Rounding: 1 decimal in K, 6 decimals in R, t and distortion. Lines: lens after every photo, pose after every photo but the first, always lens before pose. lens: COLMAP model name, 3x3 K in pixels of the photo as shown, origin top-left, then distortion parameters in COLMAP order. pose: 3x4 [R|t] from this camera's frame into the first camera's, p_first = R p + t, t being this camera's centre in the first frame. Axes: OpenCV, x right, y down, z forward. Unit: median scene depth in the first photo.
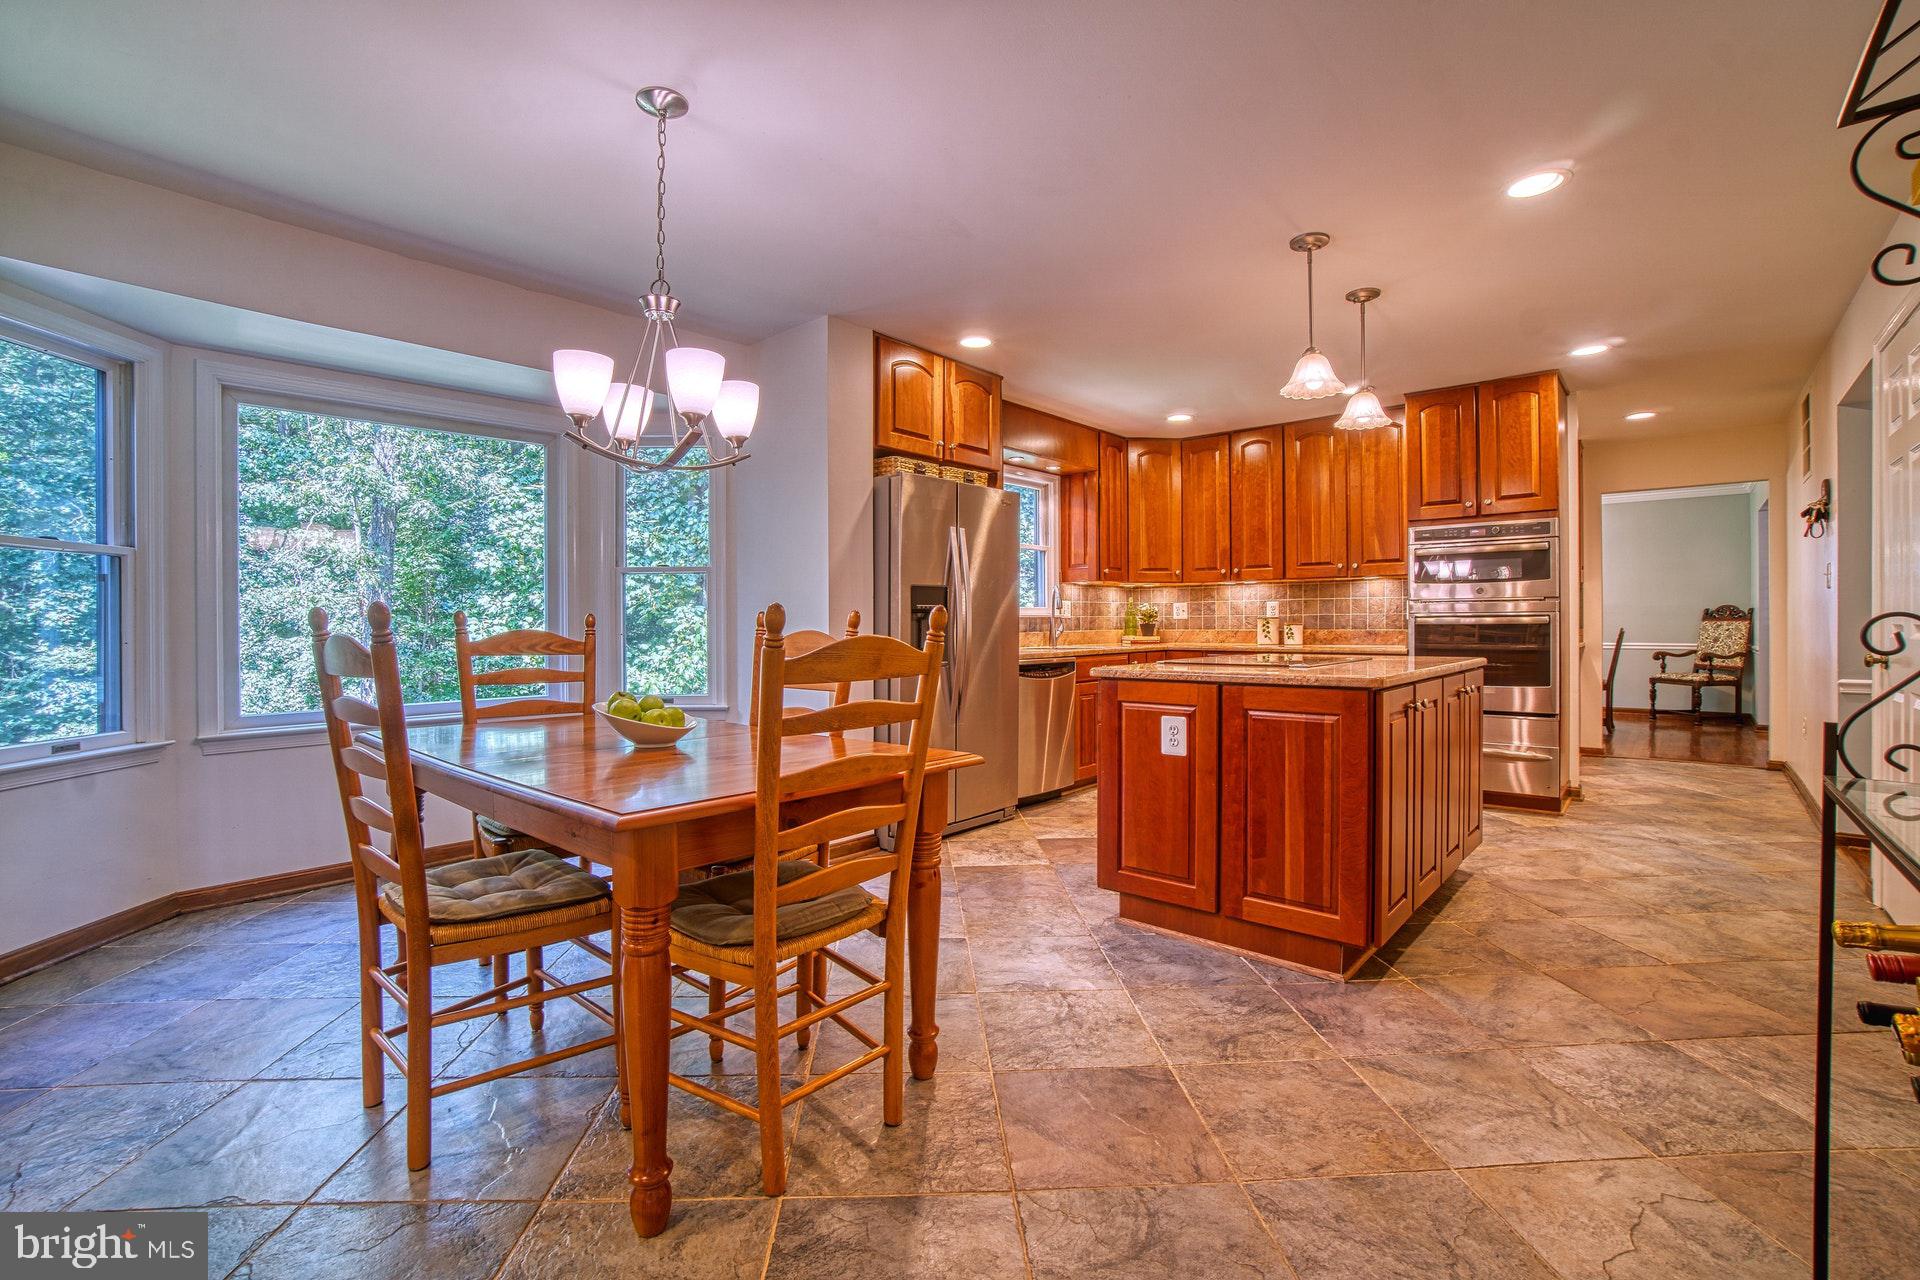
lens RADIAL K [[847.3, 0, 948.2], [0, 847.3, 631.4], [0, 0, 1]] dist [-0.048856, 0.000009]
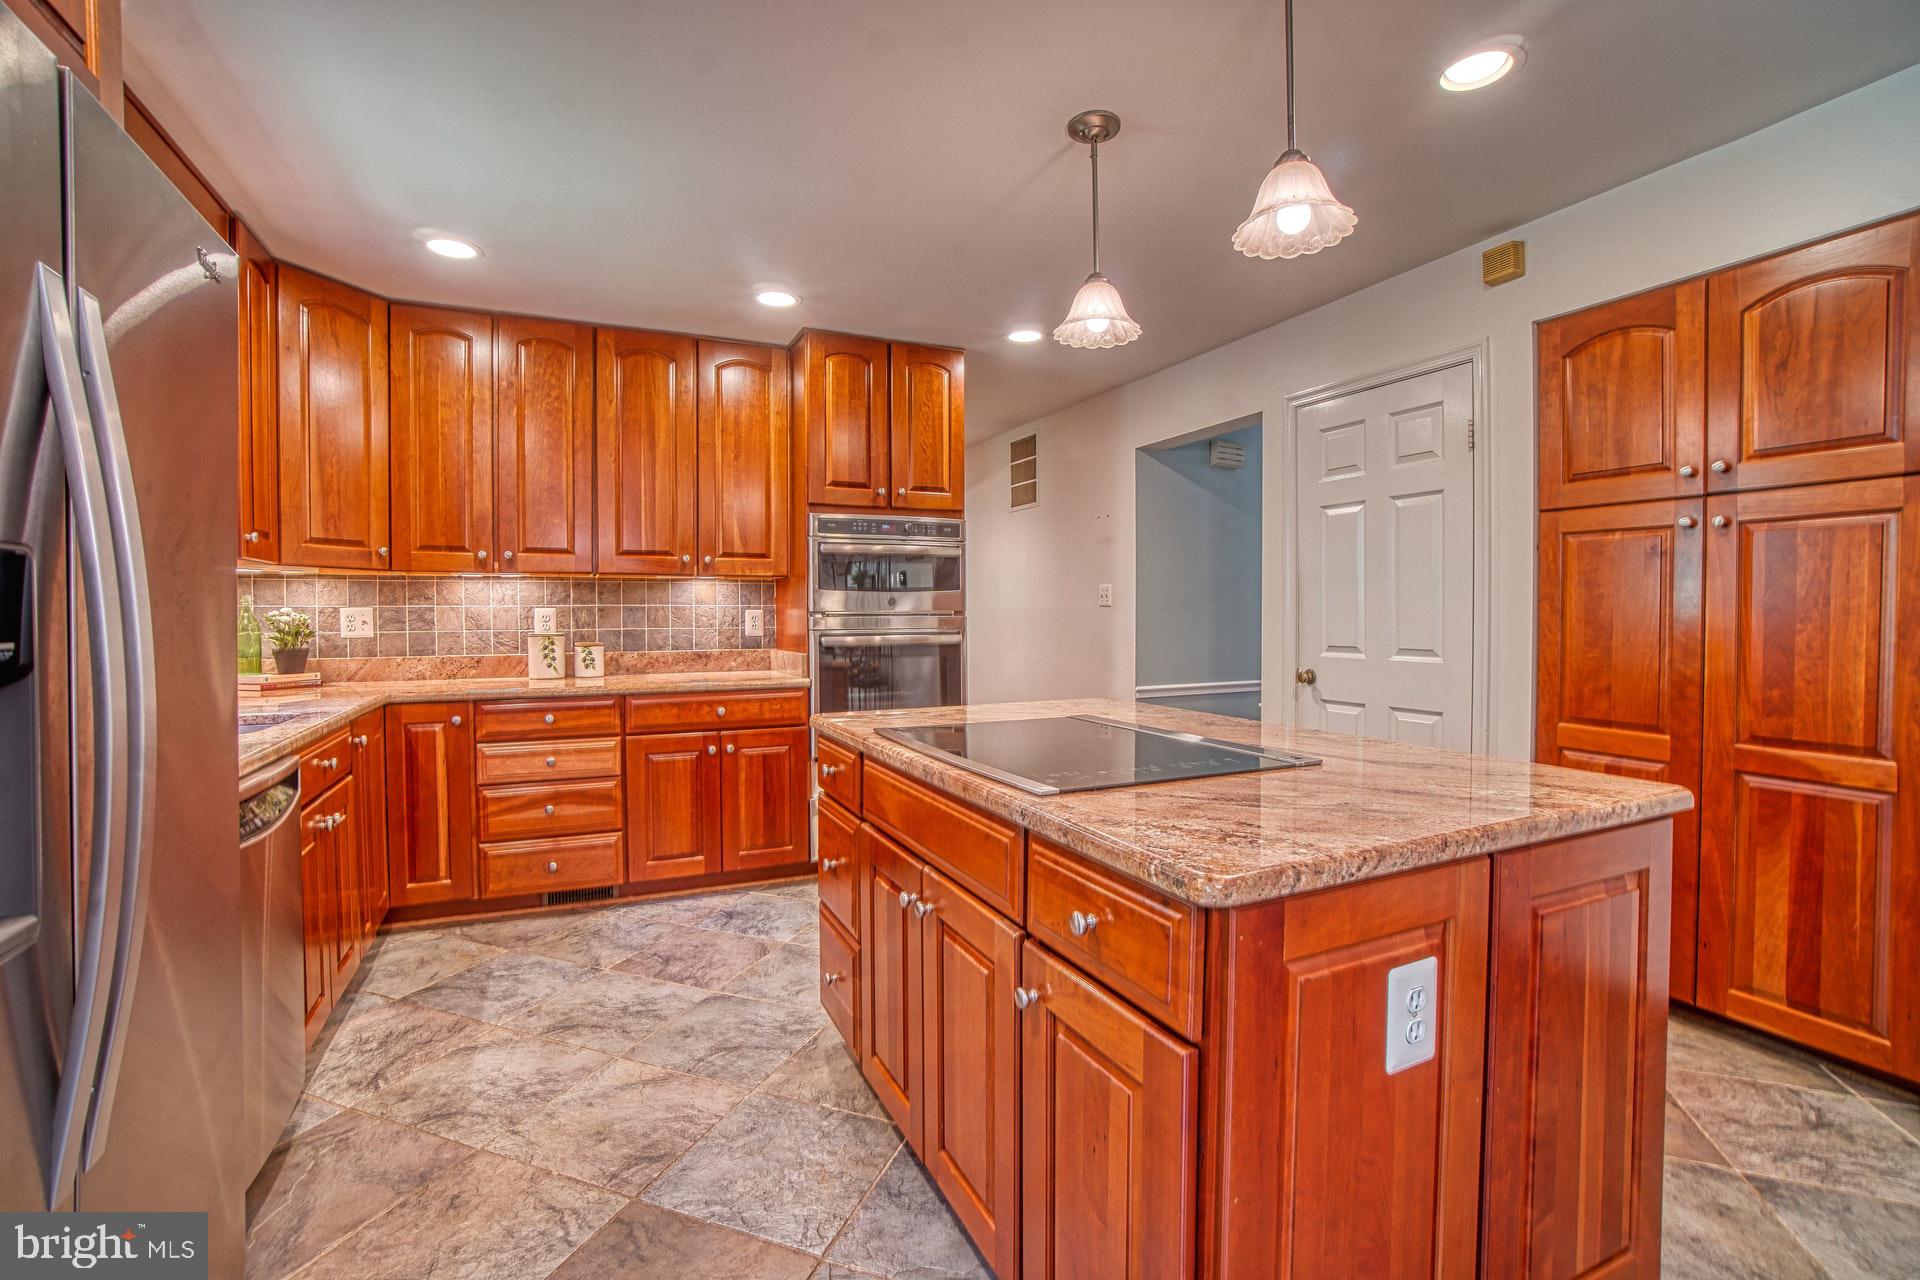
lens RADIAL K [[847.3, 0, 948.2], [0, 847.3, 631.4], [0, 0, 1]] dist [-0.048856, 0.000009]
pose [[0.392069, -0.018053, 0.919758, -0.077141], [0.010636, 0.999830, 0.015091, -0.028537], [-0.919874, 0.003866, 0.392195, 0.562033]]
